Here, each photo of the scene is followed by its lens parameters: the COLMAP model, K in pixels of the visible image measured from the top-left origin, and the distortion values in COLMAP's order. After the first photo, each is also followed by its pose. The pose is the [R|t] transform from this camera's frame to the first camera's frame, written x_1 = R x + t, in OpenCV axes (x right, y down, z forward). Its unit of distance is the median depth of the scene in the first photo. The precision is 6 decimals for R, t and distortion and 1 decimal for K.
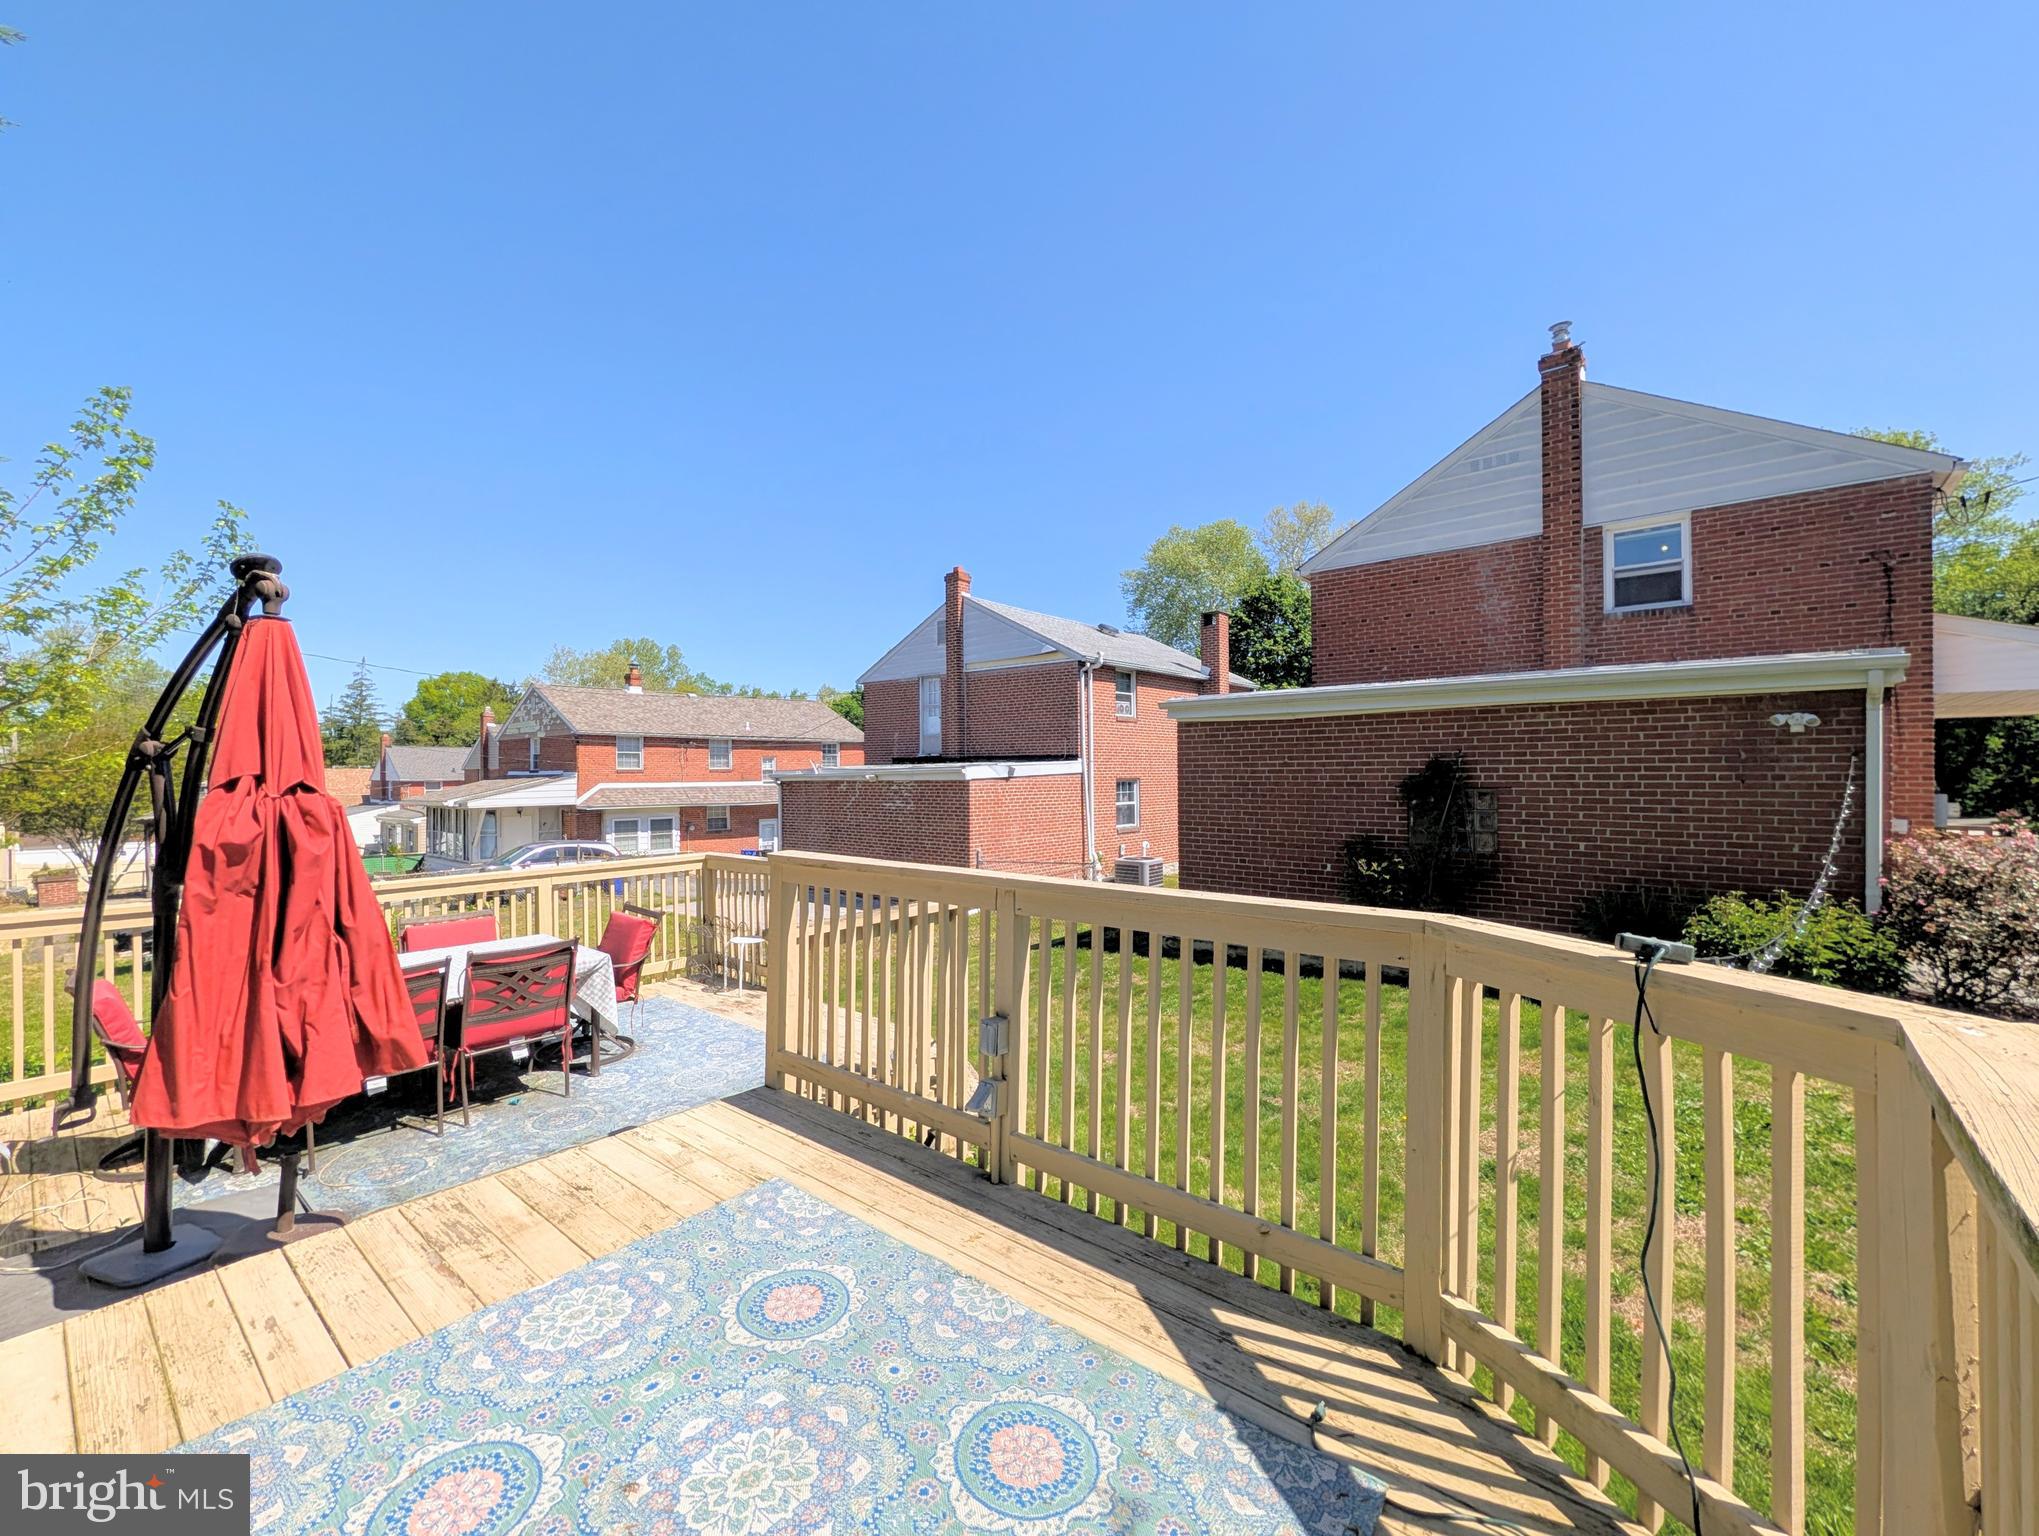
lens RADIAL K [[824.3, 0, 1017.5], [0, 824.3, 768.4], [0, 0, 1]] dist [0.000894, -0.000206]
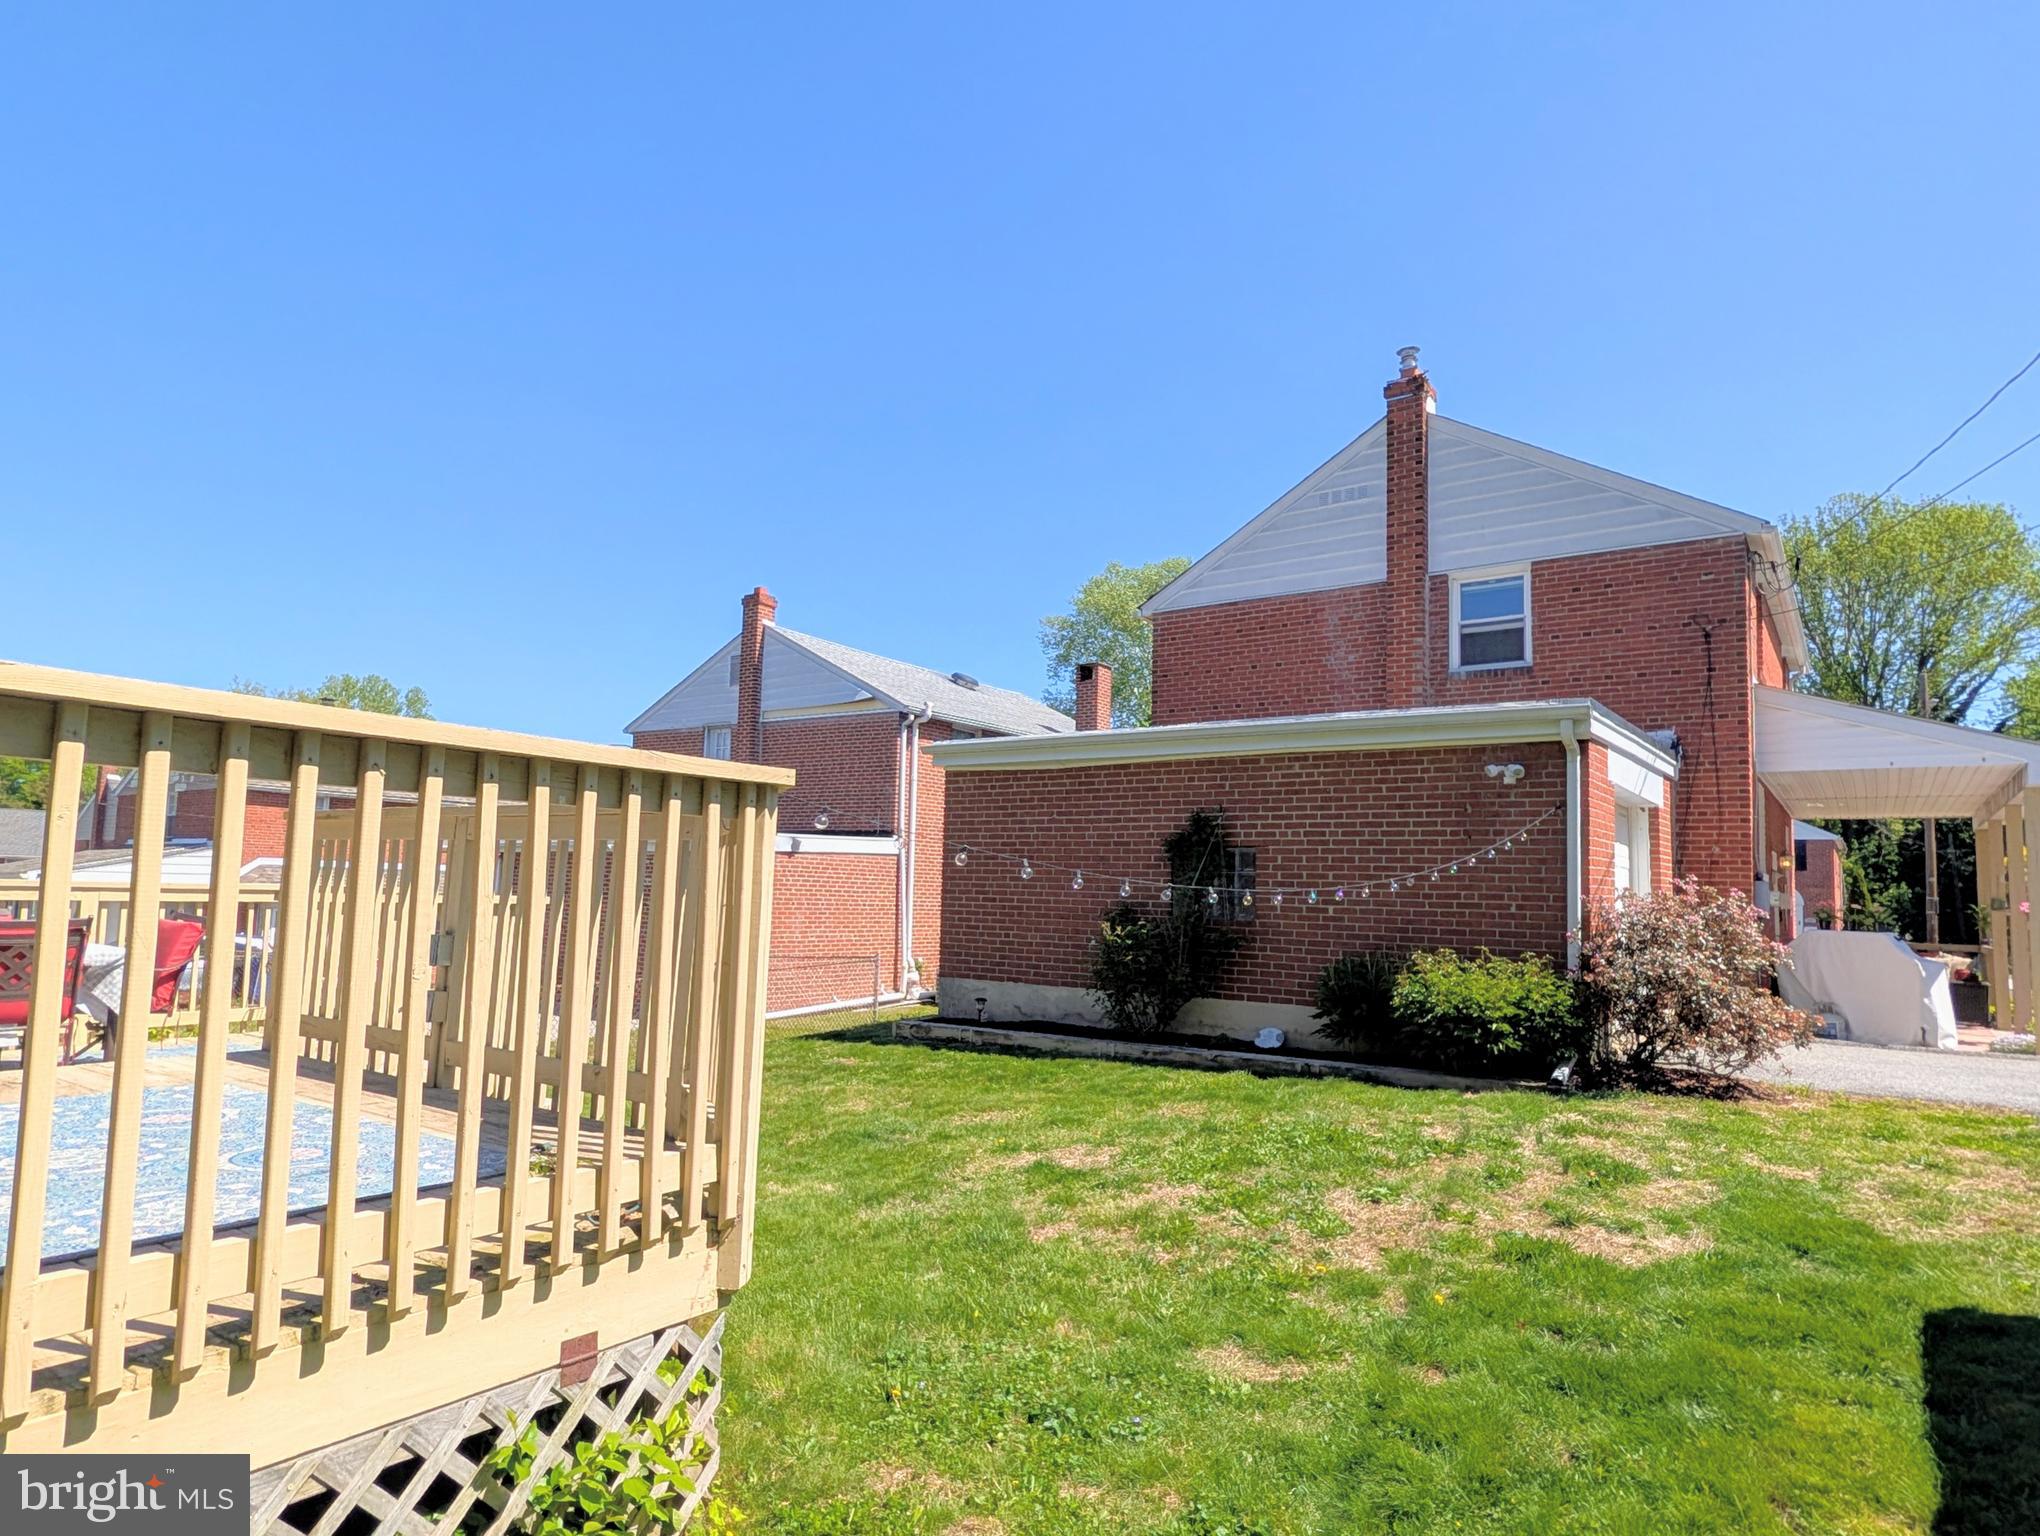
lens RADIAL K [[1152.3, 0, 1029.7], [0, 1152.3, 802.5], [0, 0, 1]] dist [0.001491, -0.000240]
pose [[0.994777, 0.041168, 0.093406, 0.168579], [-0.034043, 0.996478, -0.076638, 0.061927], [-0.096232, 0.073058, 0.992674, -0.170245]]
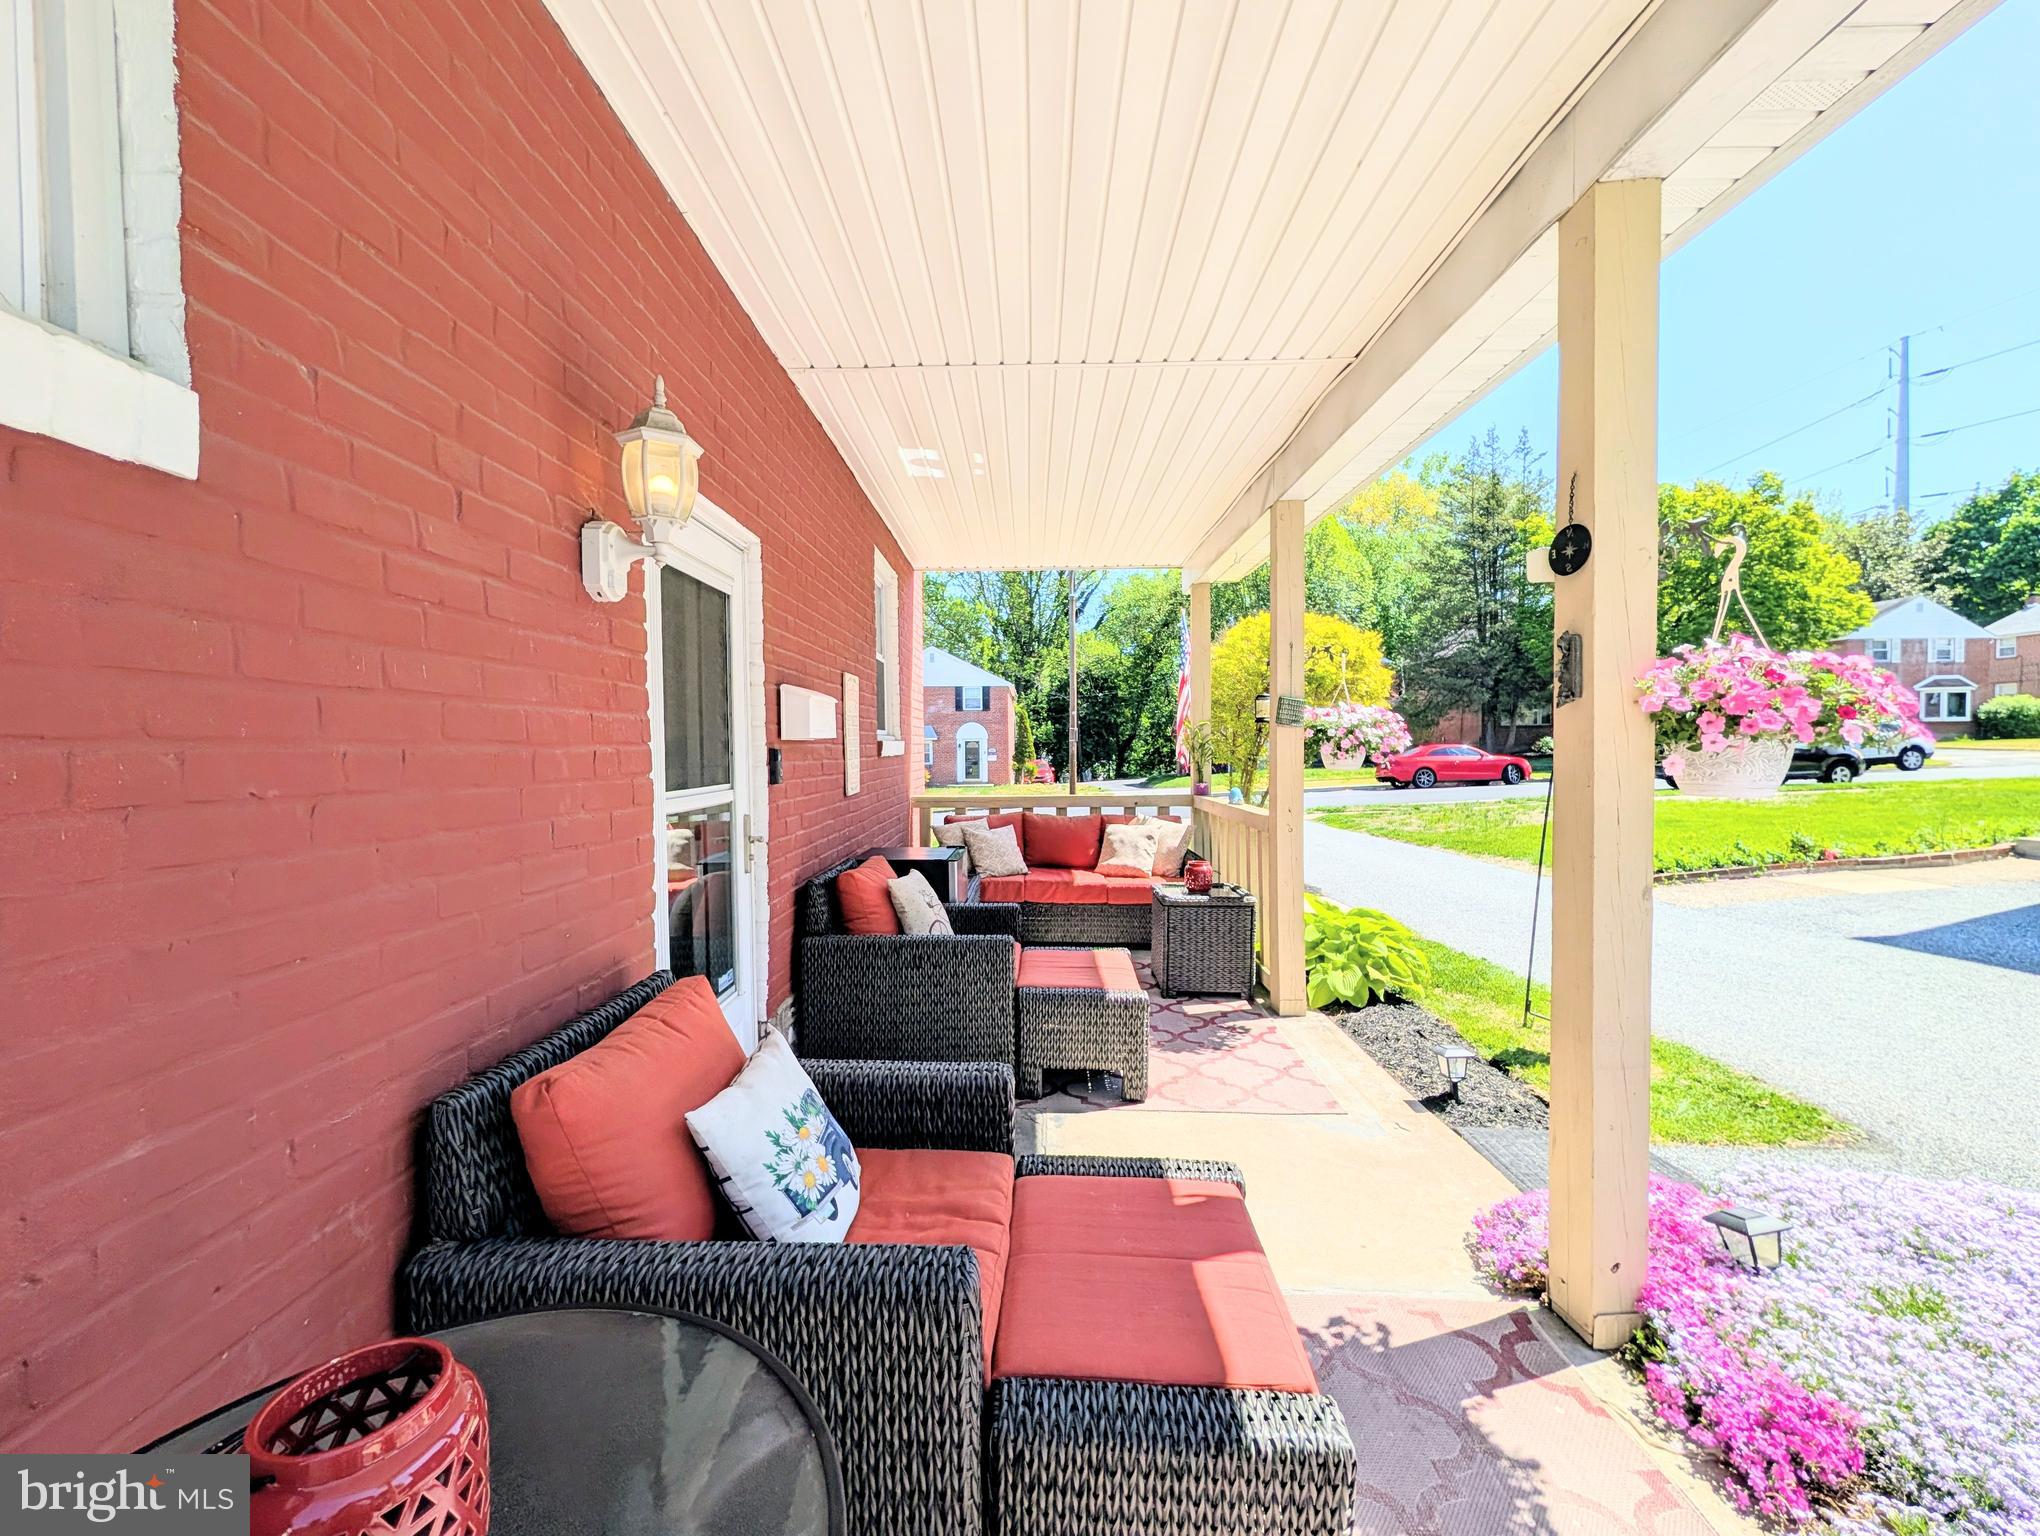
lens RADIAL K [[809.8, 0, 1017.1], [0, 809.8, 758.1], [0, 0, 1]] dist [0.000186, 0.000094]
pose [[0.760978, -0.010841, 0.648687, 1.067681], [0.001728, 0.999891, 0.014683, 0.052019], [-0.648775, -0.010053, 0.760914, 0.834722]]
